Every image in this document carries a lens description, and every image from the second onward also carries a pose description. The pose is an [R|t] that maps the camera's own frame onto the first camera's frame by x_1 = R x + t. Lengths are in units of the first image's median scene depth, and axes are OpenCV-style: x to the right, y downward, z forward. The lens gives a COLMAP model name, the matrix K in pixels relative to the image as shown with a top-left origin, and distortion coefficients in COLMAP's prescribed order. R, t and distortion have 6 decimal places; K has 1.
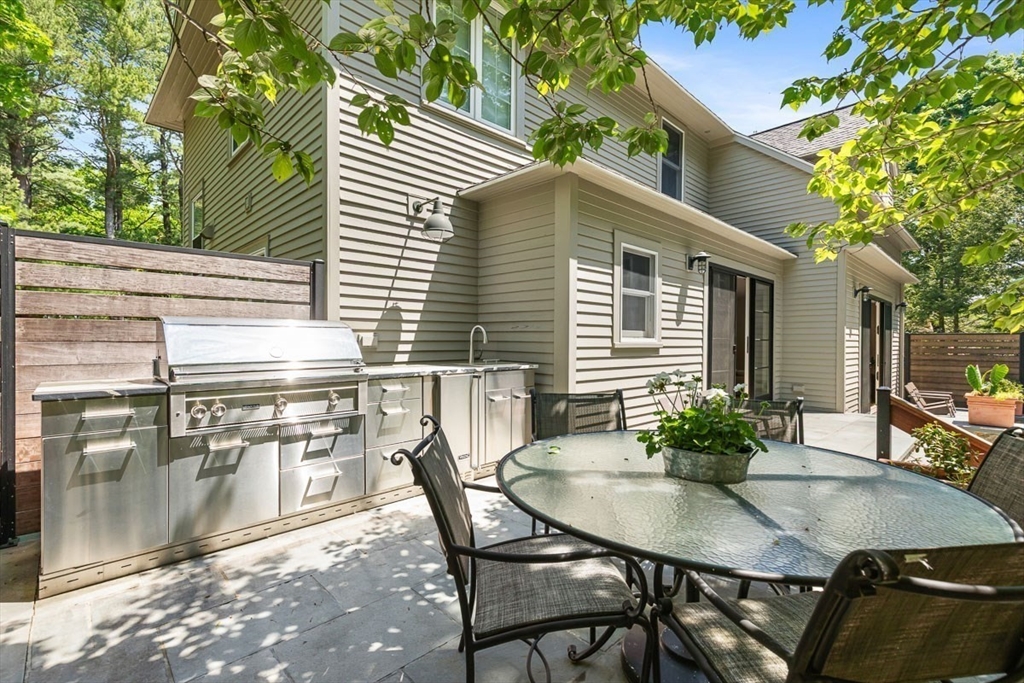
lens RADIAL K [[464.3, 0, 512.0], [0, 464.3, 341.5], [0, 0, 1]] dist [0.000443, -0.000070]
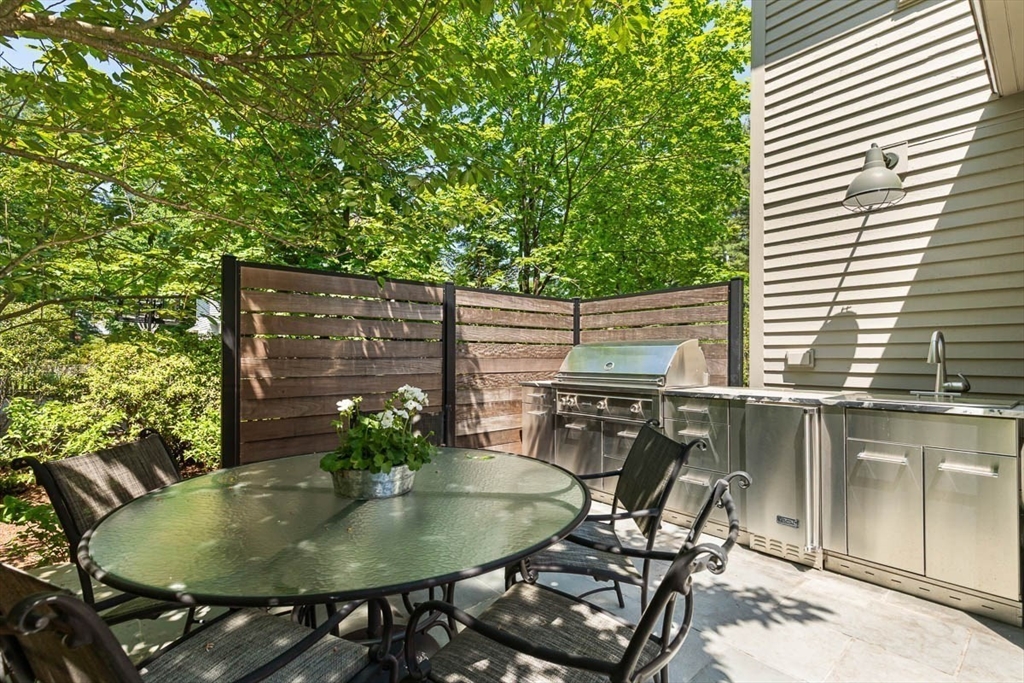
lens RADIAL K [[452.8, 0, 514.5], [0, 452.8, 351.0], [0, 0, 1]] dist [-0.000120, -0.000186]
pose [[-0.069931, -0.014541, -0.997446, 0.505809], [-0.007967, 0.999870, -0.014018, 0.000859], [0.997520, 0.006966, -0.070037, 0.517614]]
